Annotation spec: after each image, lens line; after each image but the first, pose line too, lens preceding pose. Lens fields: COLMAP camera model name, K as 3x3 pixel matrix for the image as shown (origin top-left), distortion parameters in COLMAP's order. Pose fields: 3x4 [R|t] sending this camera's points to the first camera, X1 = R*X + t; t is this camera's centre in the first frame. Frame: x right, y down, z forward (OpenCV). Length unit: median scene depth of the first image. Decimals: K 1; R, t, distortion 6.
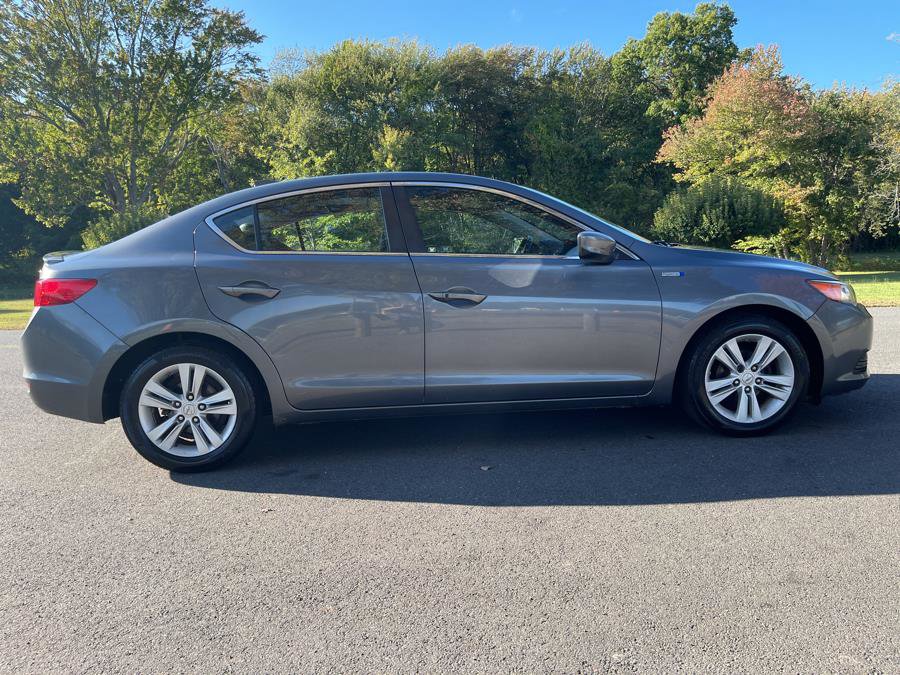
lens RADIAL K [[686.4, 0, 449.1], [0, 686.4, 335.4], [0, 0, 1]] dist [0.073195, -0.109119]
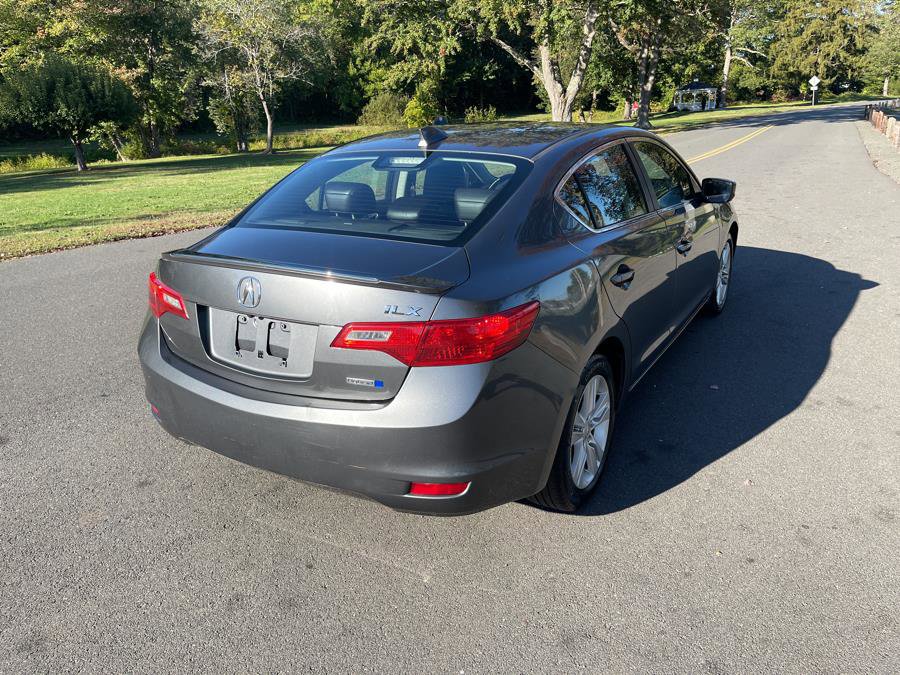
lens RADIAL K [[686.4, 0, 448.9], [0, 686.4, 334.4], [0, 0, 1]] dist [0.073195, -0.109119]
pose [[0.578832, -0.240578, 0.779150, -0.108699], [0.109749, 0.969779, 0.217906, -0.019946], [-0.808027, -0.040620, 0.587743, 0.064109]]
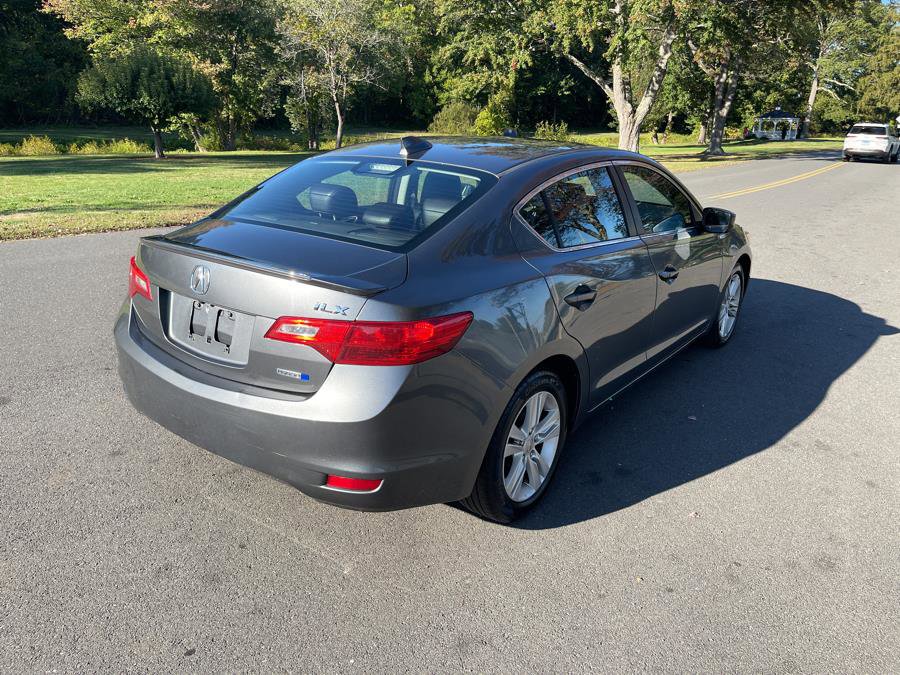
lens RADIAL K [[686.4, 0, 448.7], [0, 686.4, 338.0], [0, 0, 1]] dist [0.073195, -0.109119]
pose [[0.658772, -0.177481, 0.731108, -0.102135], [0.038266, 0.978423, 0.203038, -0.018904], [-0.751368, -0.105779, 0.651350, 0.051903]]
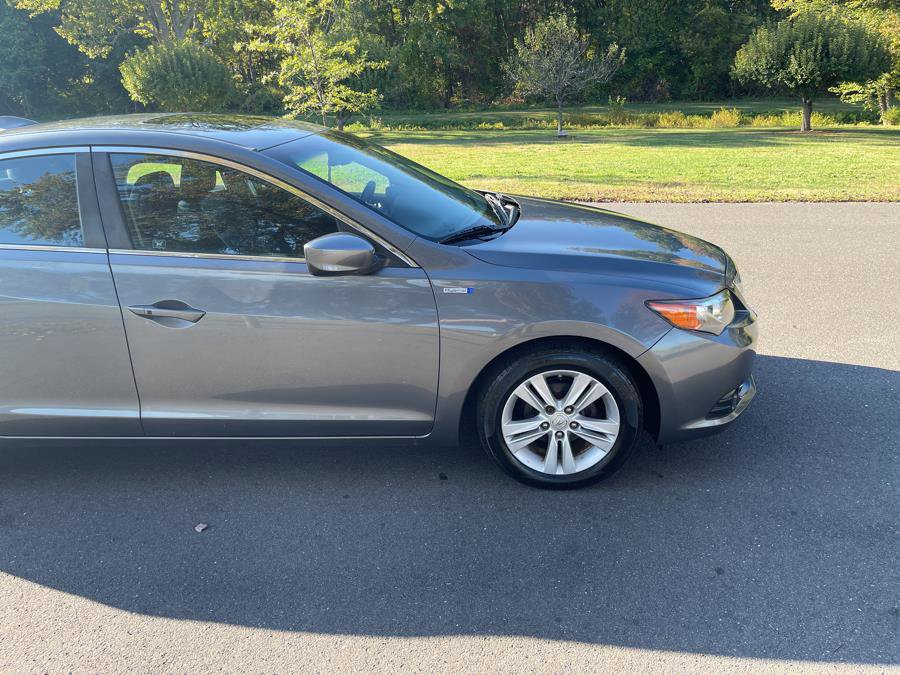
lens RADIAL K [[685.1, 0, 450.9], [0, 685.1, 339.5], [0, 0, 1]] dist [0.079618, -0.118100]
pose [[0.994490, 0.051396, -0.091368, 0.038696], [-0.028513, 0.971327, 0.236031, -0.021227], [0.100879, -0.232125, 0.967441, 0.027178]]
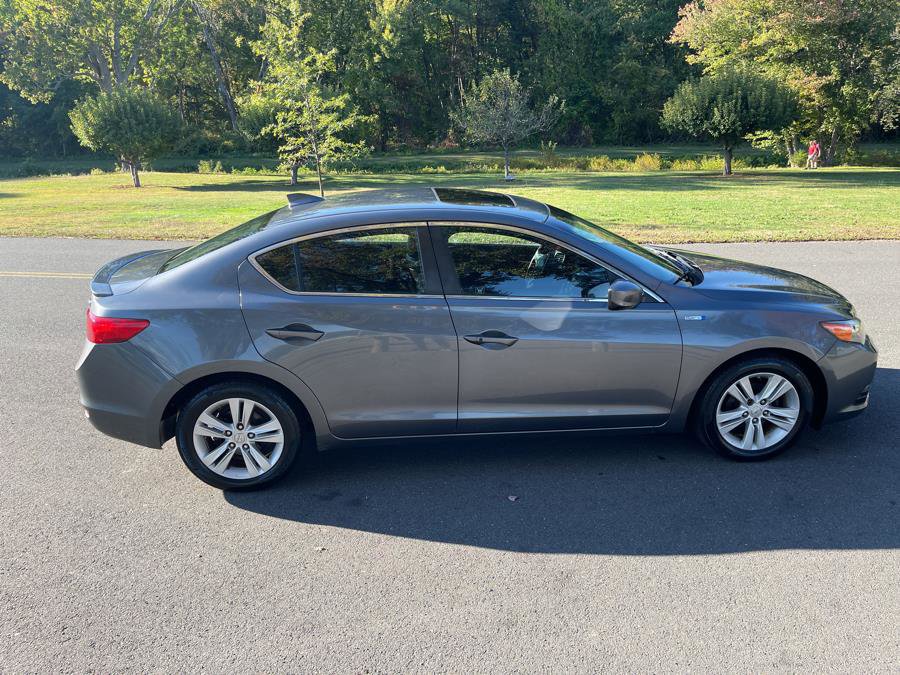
lens RADIAL K [[686.4, 0, 451.9], [0, 686.4, 331.9], [0, 0, 1]] dist [0.073195, -0.109119]
pose [[0.999757, 0.018211, 0.012404, -0.005902], [-0.020055, 0.985253, 0.169925, -0.023963], [-0.009127, -0.170133, 0.985379, -0.003764]]
